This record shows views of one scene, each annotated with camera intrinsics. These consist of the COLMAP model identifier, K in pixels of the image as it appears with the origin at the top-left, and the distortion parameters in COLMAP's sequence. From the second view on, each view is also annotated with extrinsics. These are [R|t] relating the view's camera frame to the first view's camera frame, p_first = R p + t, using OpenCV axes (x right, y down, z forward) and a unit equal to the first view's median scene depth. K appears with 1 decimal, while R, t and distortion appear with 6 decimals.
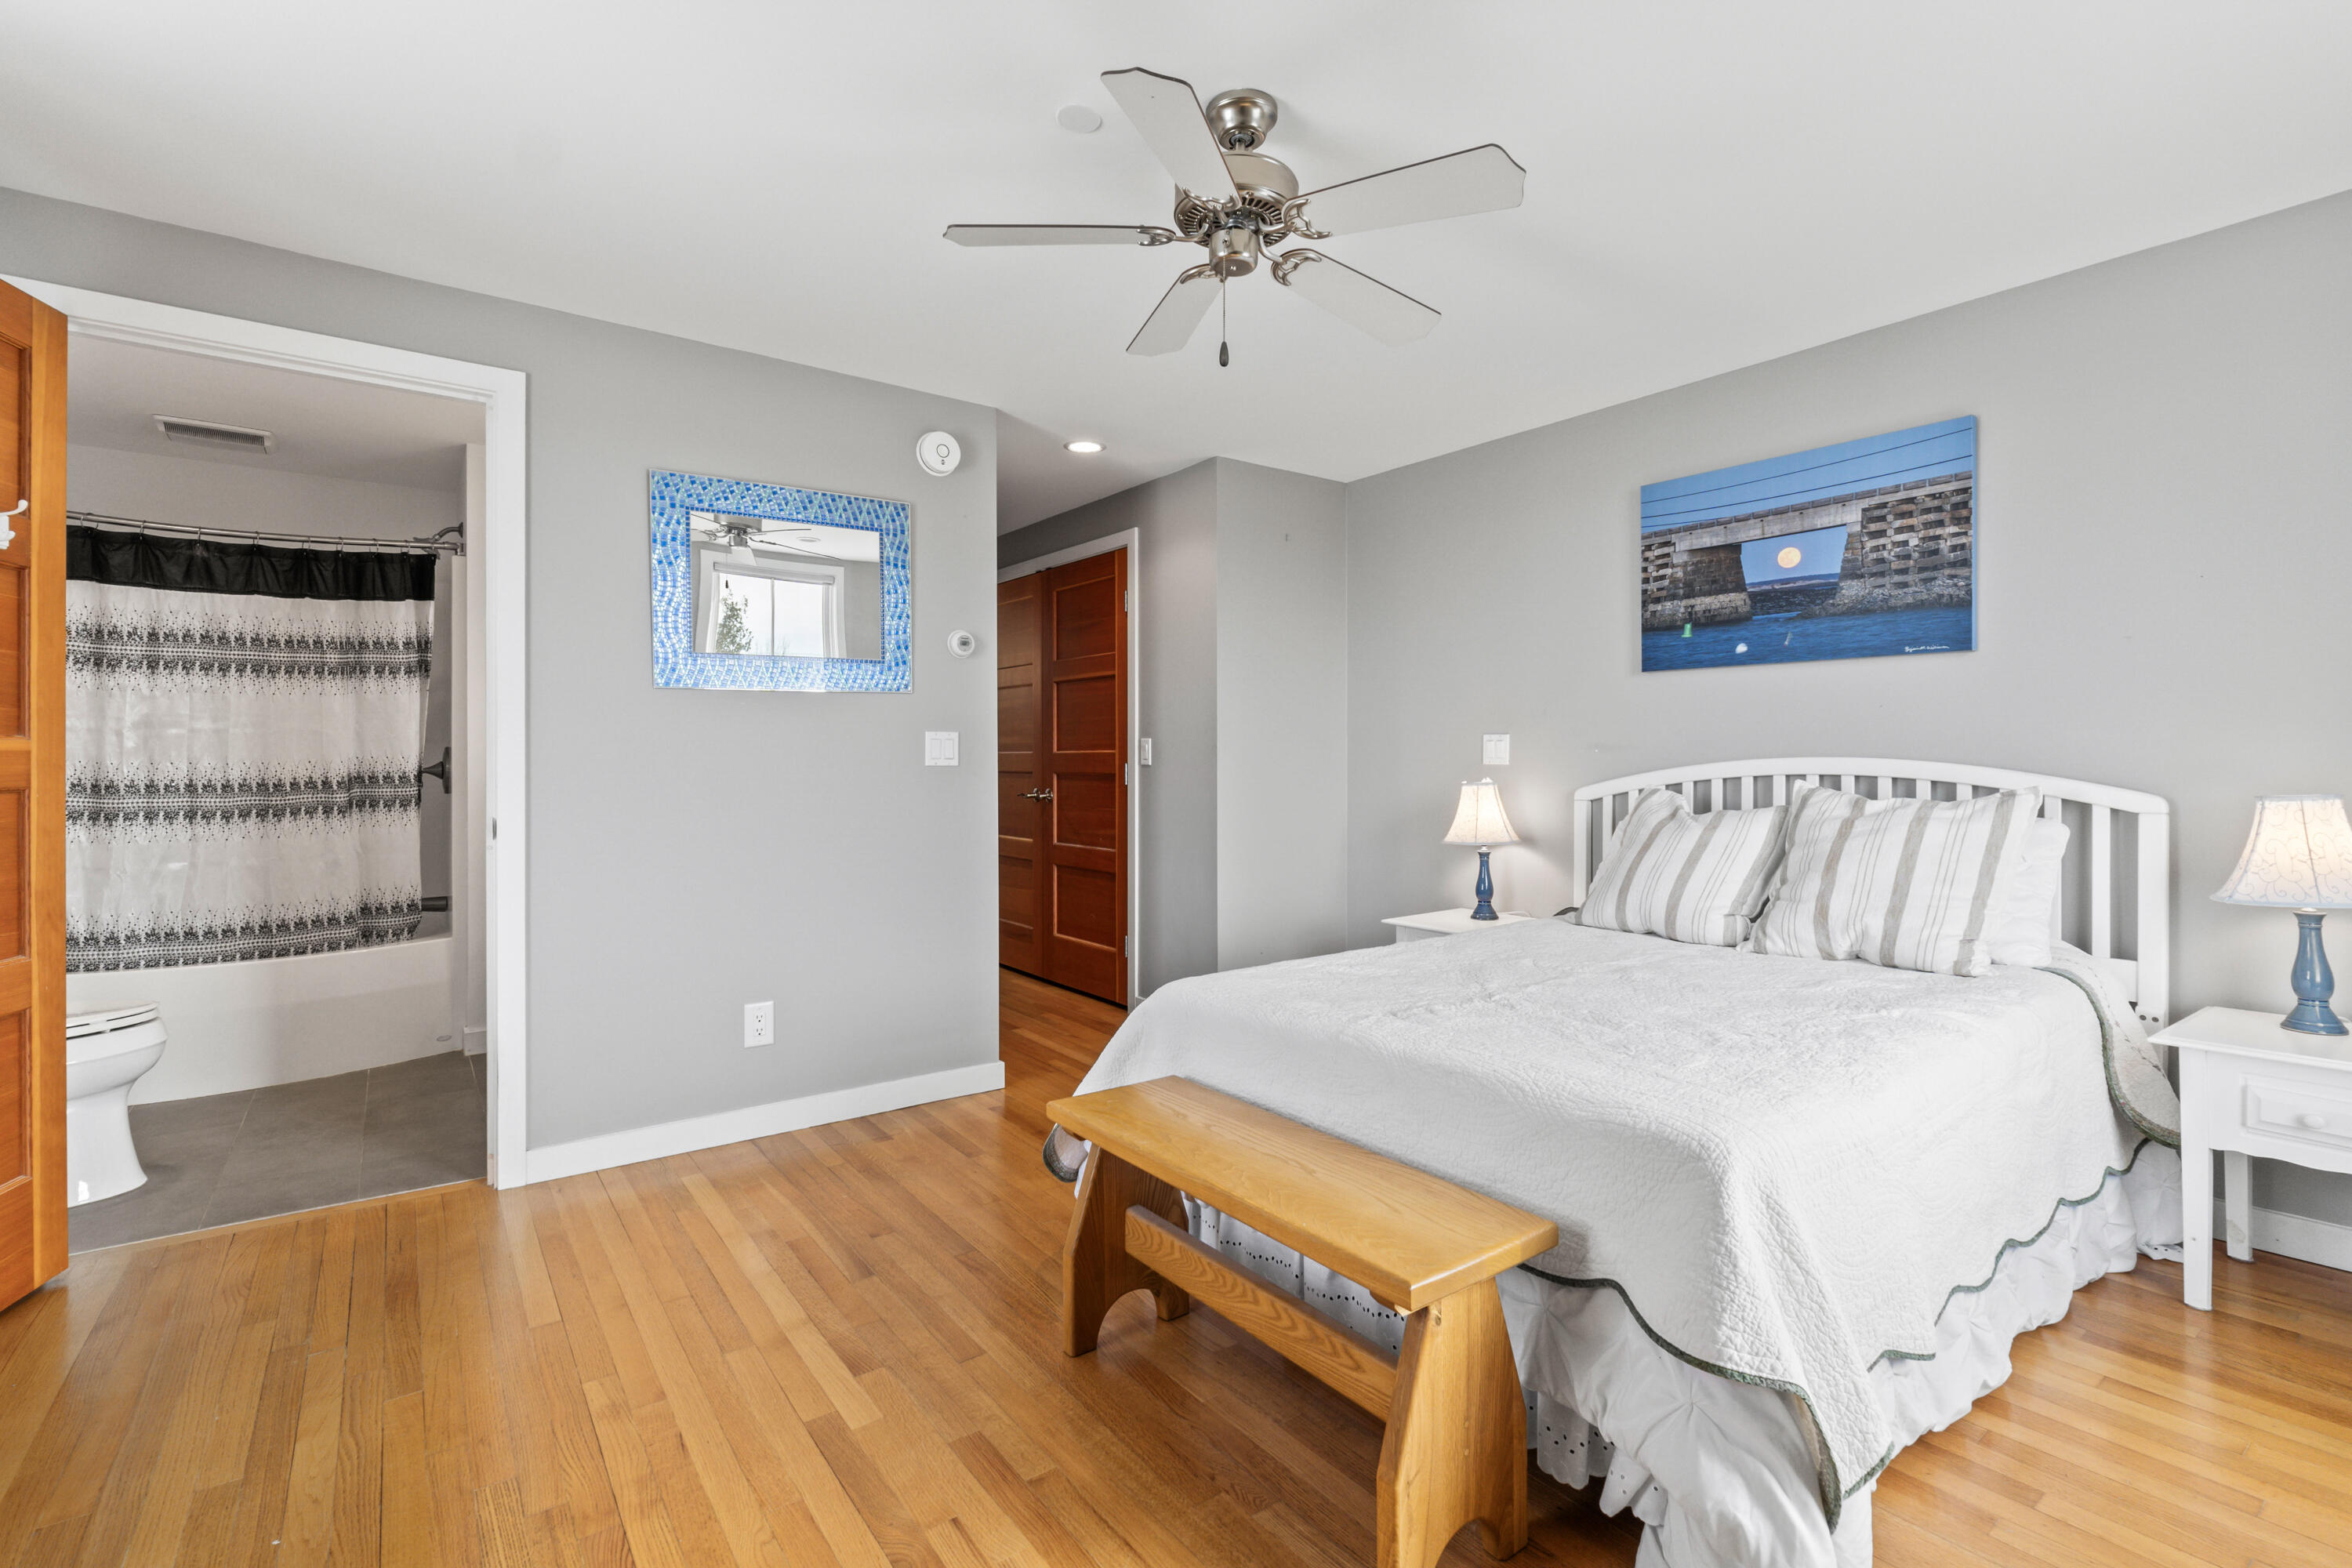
lens RADIAL K [[1063.3, 0, 1181.4], [0, 1063.3, 768.4], [0, 0, 1]] dist [-0.003298, -0.000920]
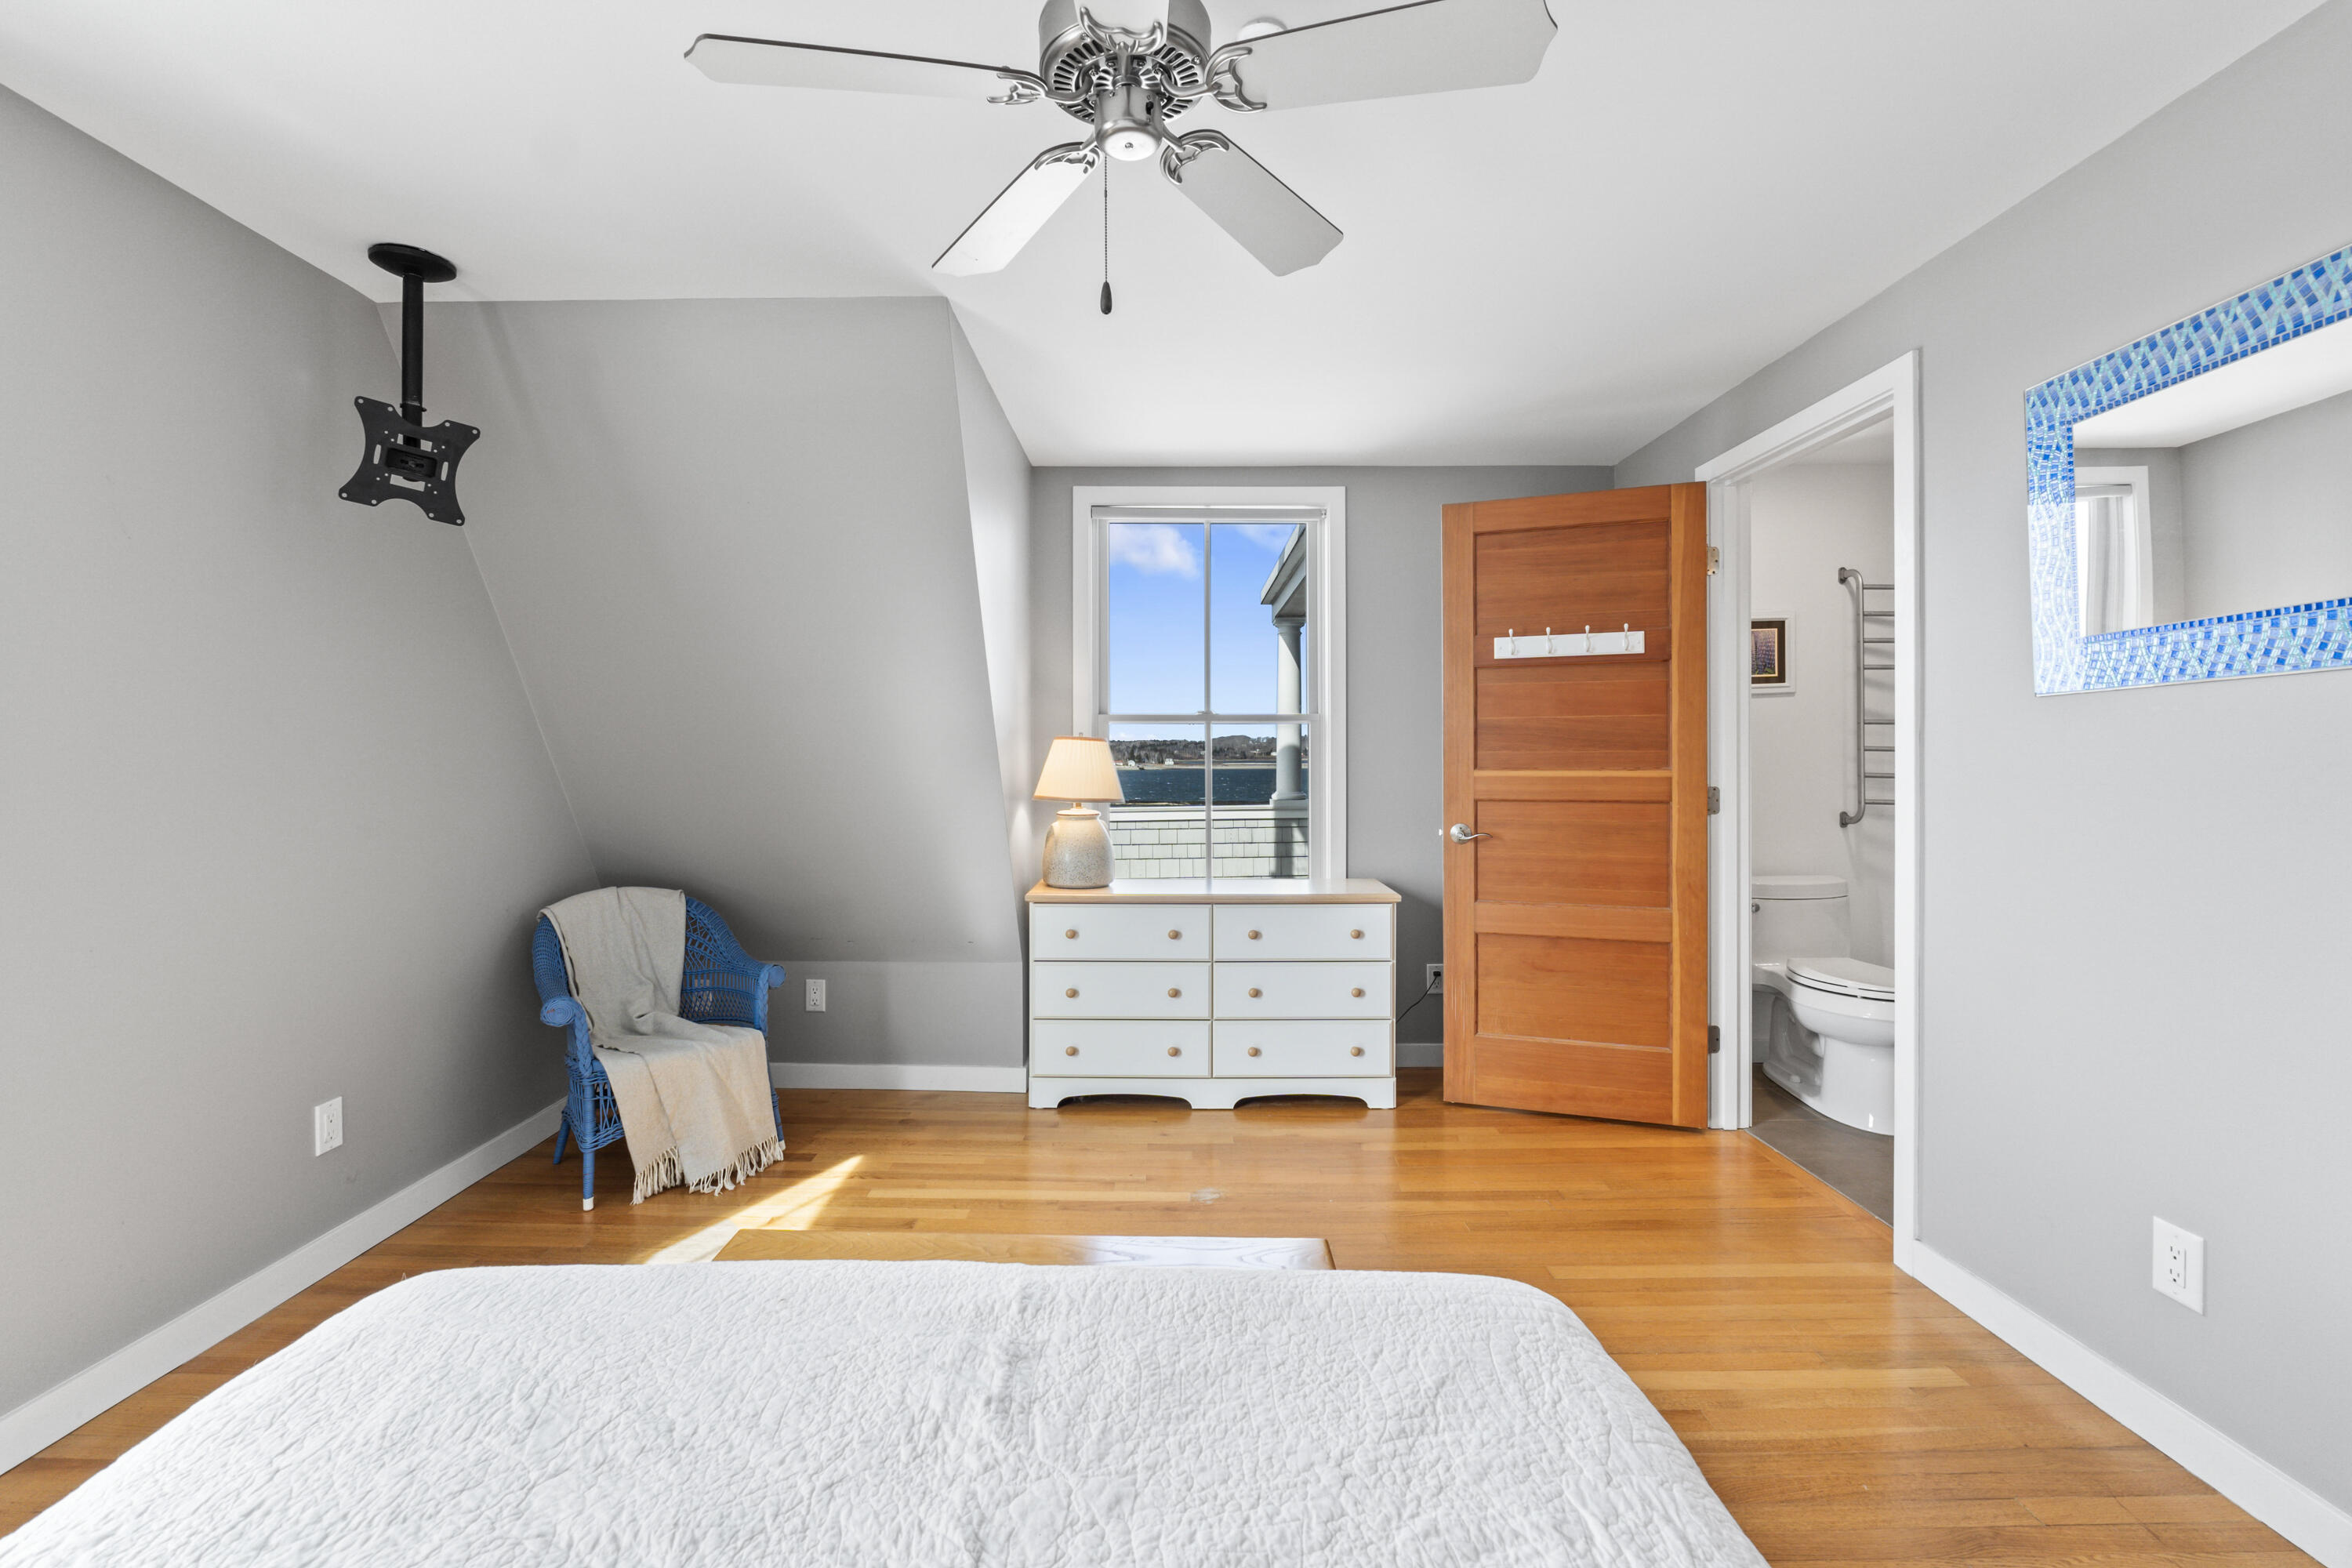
lens RADIAL K [[1003.7, 0, 1173.1], [0, 1003.7, 763.6], [0, 0, 1]] dist [-0.002403, -0.000442]
pose [[-0.597262, 0.006572, -0.802020, 0.309919], [-0.003440, 0.999936, 0.010756, -0.029308], [0.802039, 0.009183, -0.597201, 0.761880]]
